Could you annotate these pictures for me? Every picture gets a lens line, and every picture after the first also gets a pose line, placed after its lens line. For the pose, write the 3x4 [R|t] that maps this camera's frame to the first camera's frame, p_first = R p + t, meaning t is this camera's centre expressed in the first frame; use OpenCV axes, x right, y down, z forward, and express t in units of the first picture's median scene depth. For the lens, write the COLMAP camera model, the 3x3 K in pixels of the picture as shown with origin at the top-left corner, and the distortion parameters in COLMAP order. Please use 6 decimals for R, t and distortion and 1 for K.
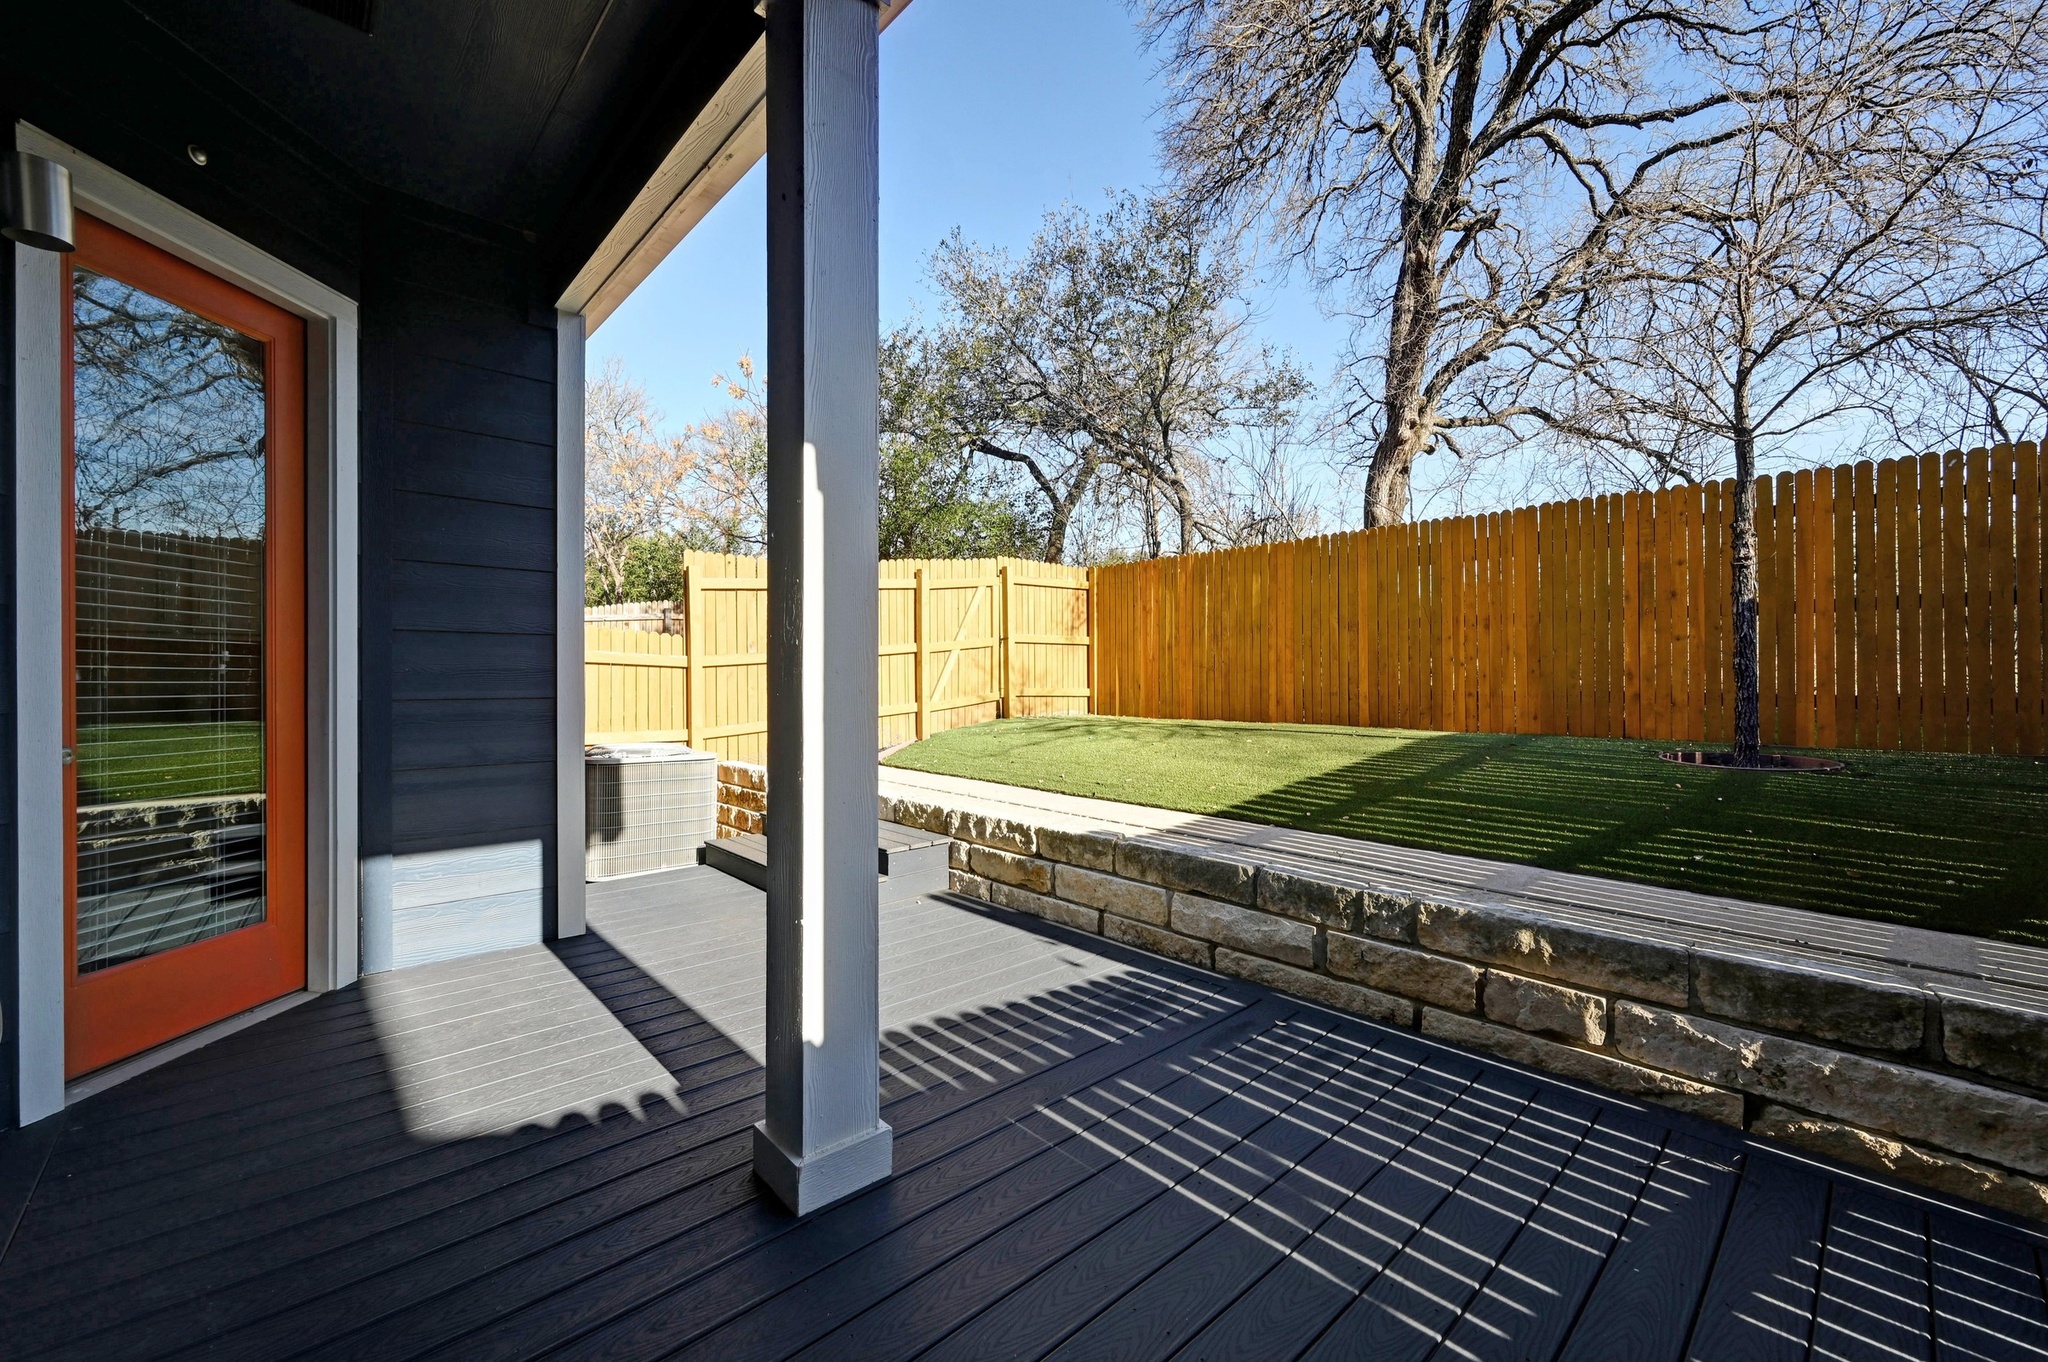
lens RADIAL K [[810.5, 0, 1021.8], [0, 810.5, 681.8], [0, 0, 1]] dist [0.001832, 0.000124]
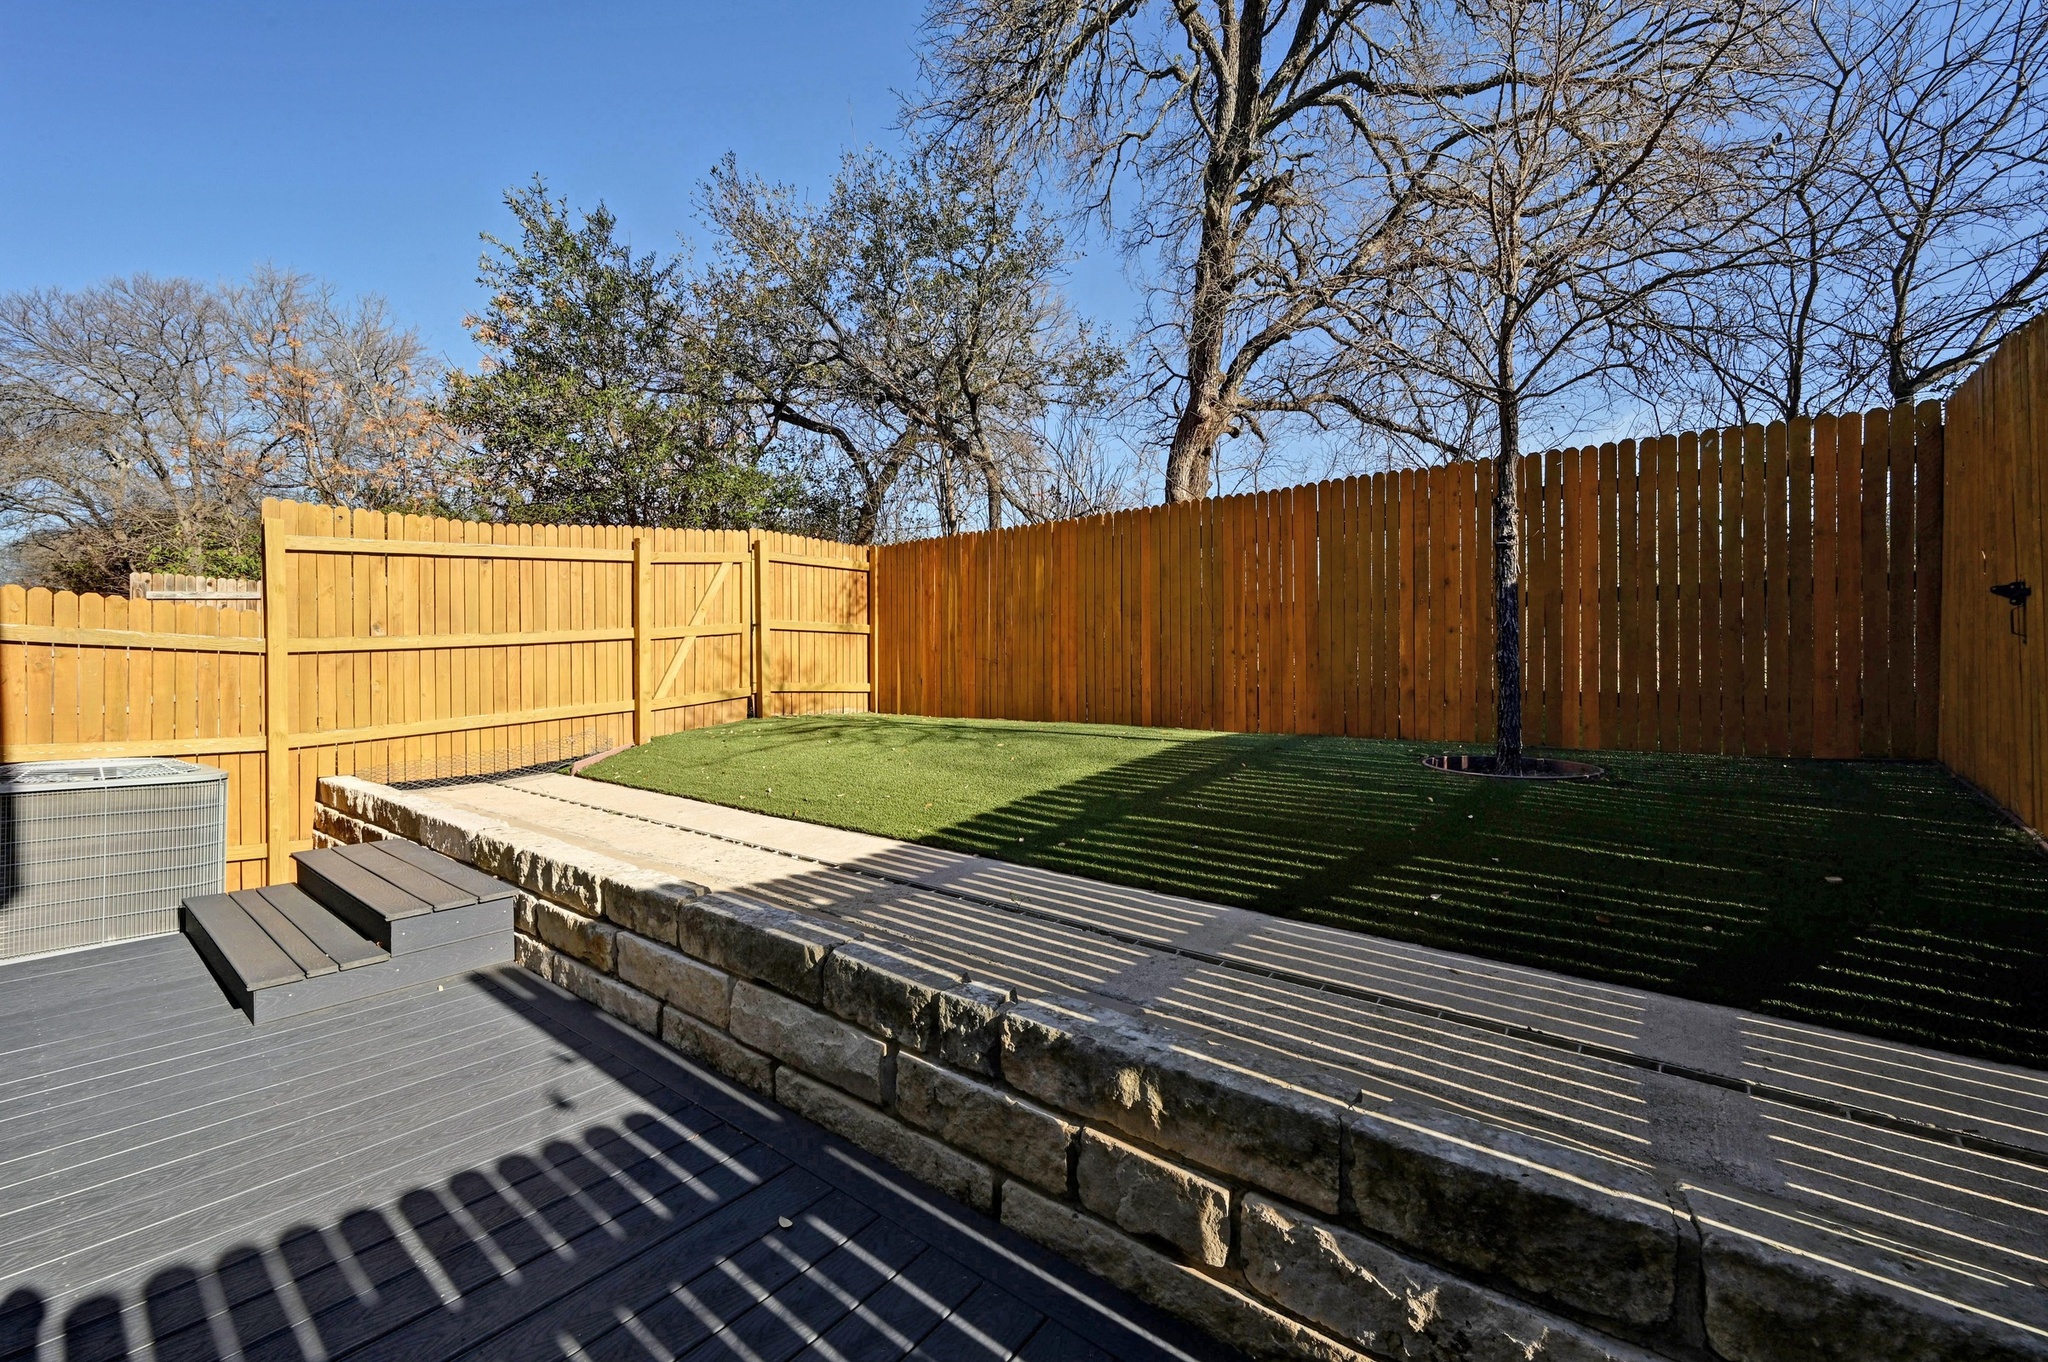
lens RADIAL K [[810.5, 0, 1024.3], [0, 810.5, 679.7], [0, 0, 1]] dist [0.001832, 0.000124]
pose [[0.987719, 0.003634, 0.156198, 0.237367], [-0.004147, 0.999987, 0.002958, 0.002101], [-0.156185, -0.003570, 0.987721, 0.213058]]
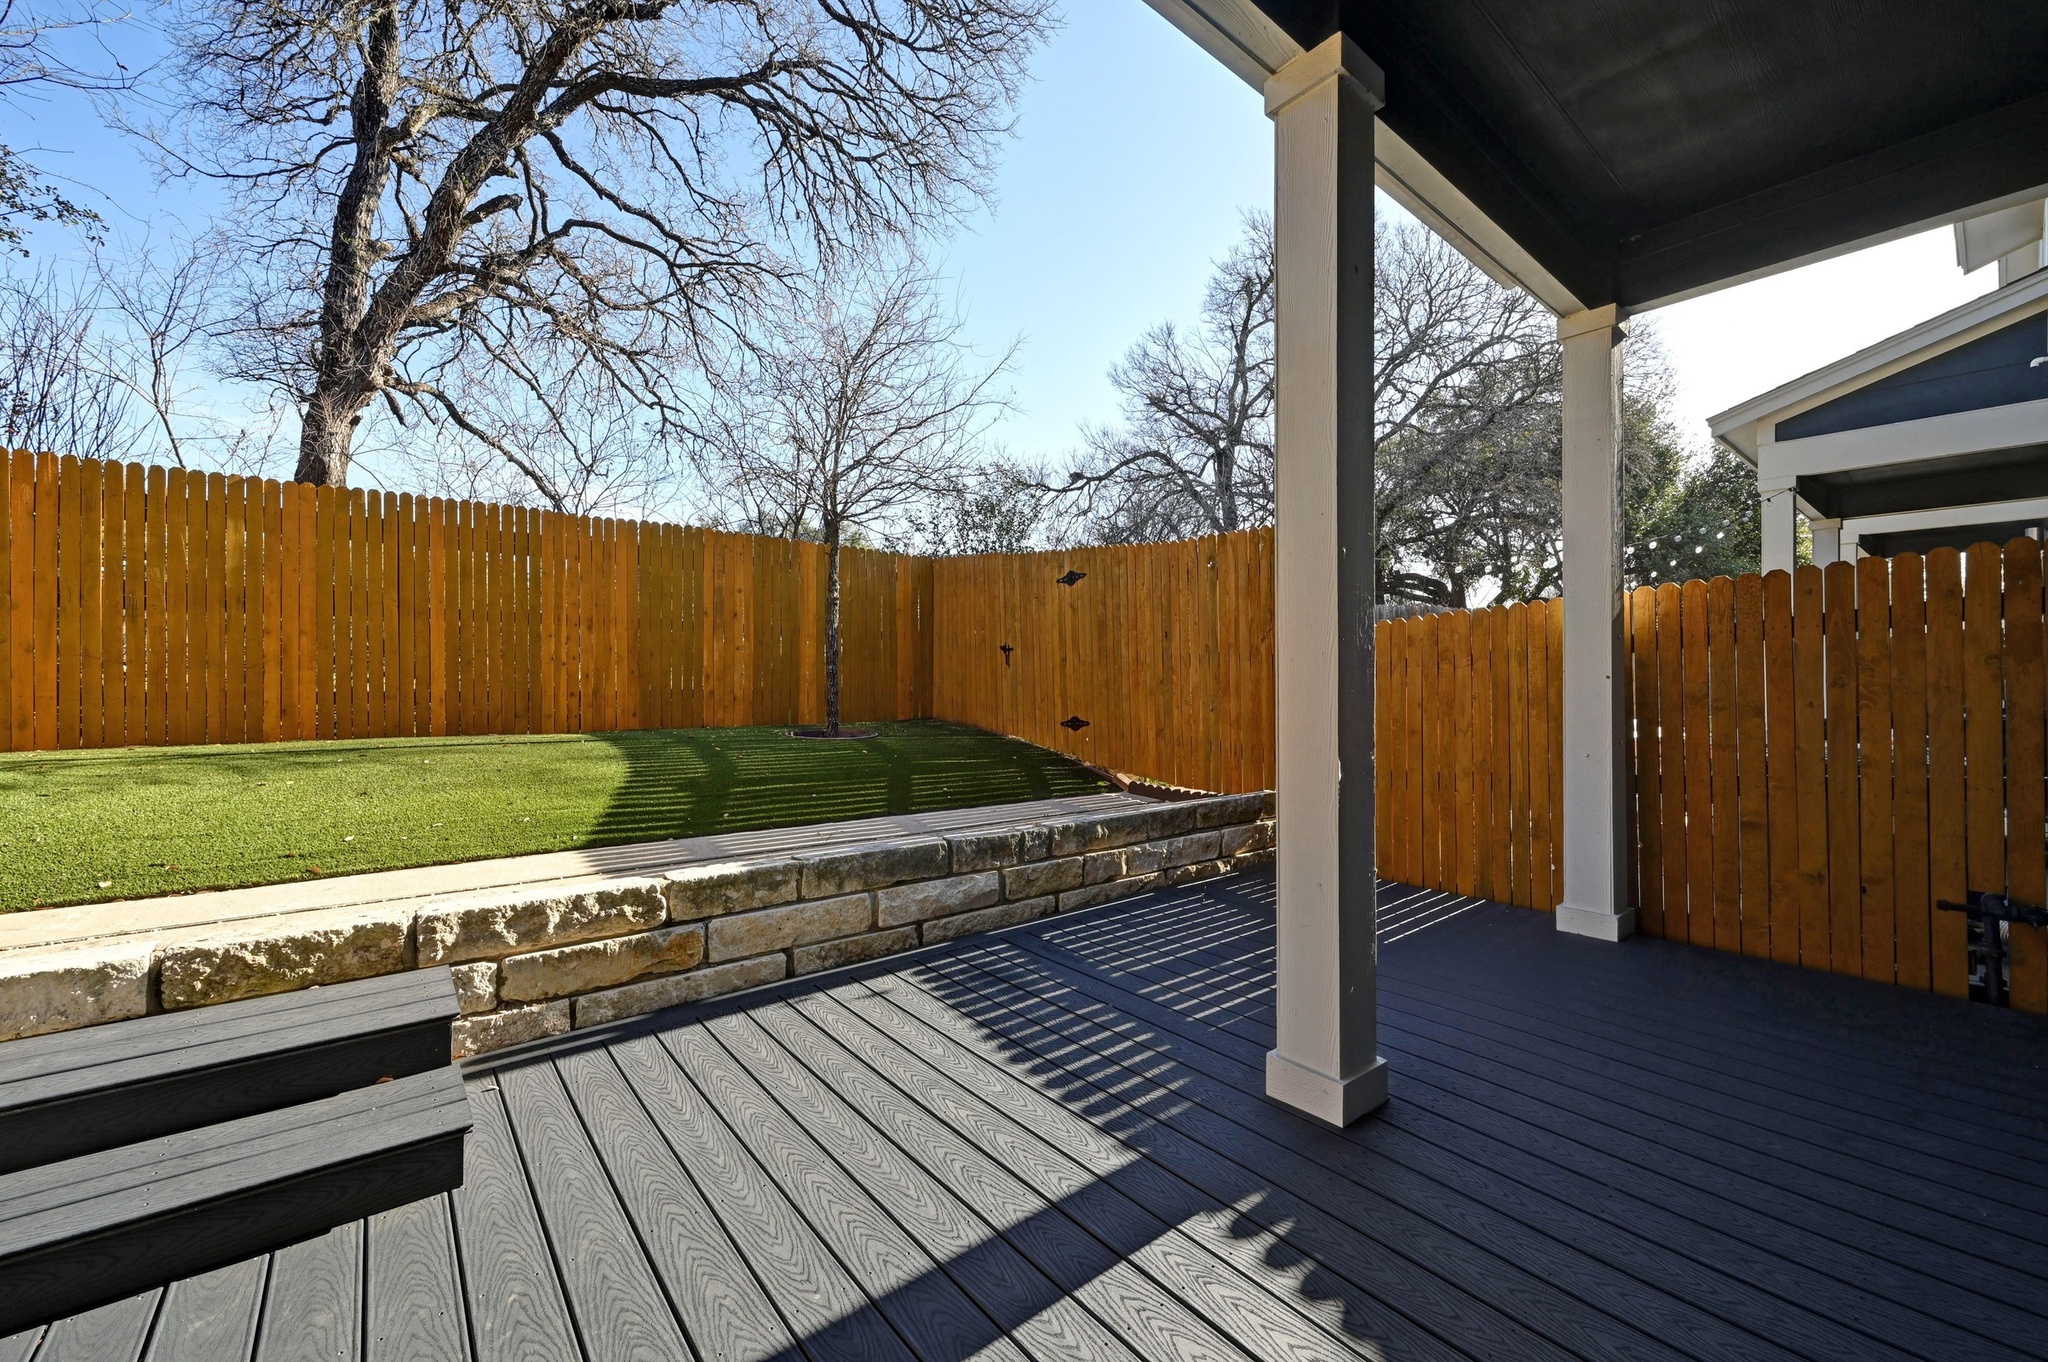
lens RADIAL K [[810.5, 0, 1036.7], [0, 810.5, 680.5], [0, 0, 1]] dist [0.001832, 0.000124]
pose [[0.056921, 0.001809, 0.998377, -0.591329], [0.002055, 0.999996, -0.001929, 0.002117], [-0.998377, 0.002162, 0.056918, 0.554815]]
